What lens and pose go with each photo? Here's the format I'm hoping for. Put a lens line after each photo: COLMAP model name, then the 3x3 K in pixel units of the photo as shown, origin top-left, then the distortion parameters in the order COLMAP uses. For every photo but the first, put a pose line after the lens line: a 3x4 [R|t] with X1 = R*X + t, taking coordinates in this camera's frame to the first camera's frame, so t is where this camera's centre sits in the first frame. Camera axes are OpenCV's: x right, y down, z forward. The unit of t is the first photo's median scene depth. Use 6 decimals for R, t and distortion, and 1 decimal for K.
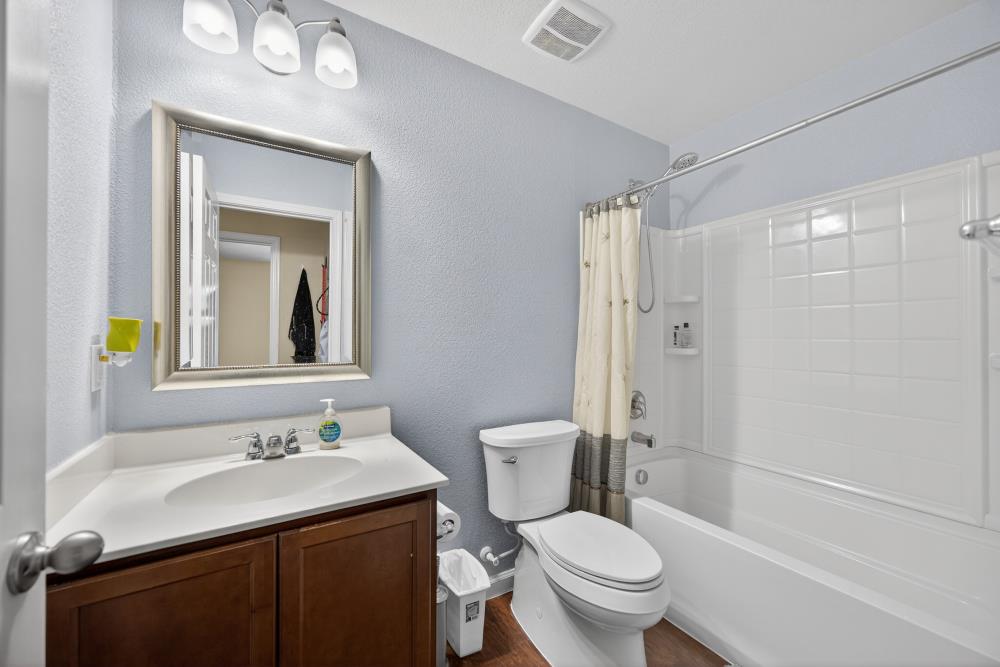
lens RADIAL K [[385.0, 0, 500.0], [0, 385.0, 333.5], [0, 0, 1]] dist [-0.010300, 0.000179]
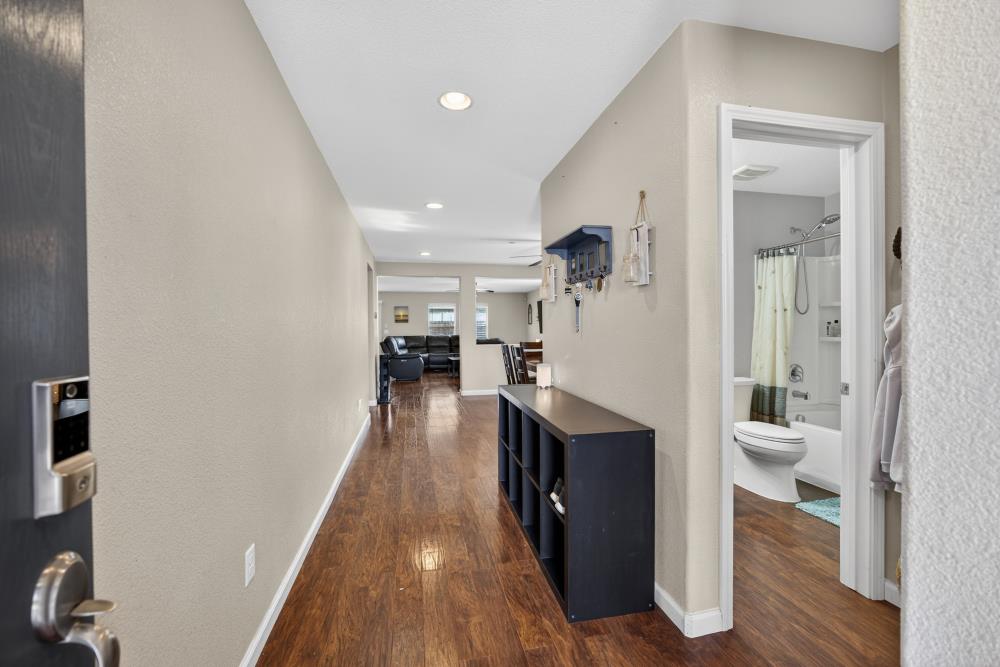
lens RADIAL K [[407.6, 0, 500.0], [0, 407.6, 333.5], [0, 0, 1]] dist [0.010330, 0.000047]
pose [[0.948152, -0.006634, -0.317749, -0.300497], [0.011692, 0.999833, 0.014013, -0.015525], [0.317603, -0.017002, 0.948071, -1.128527]]
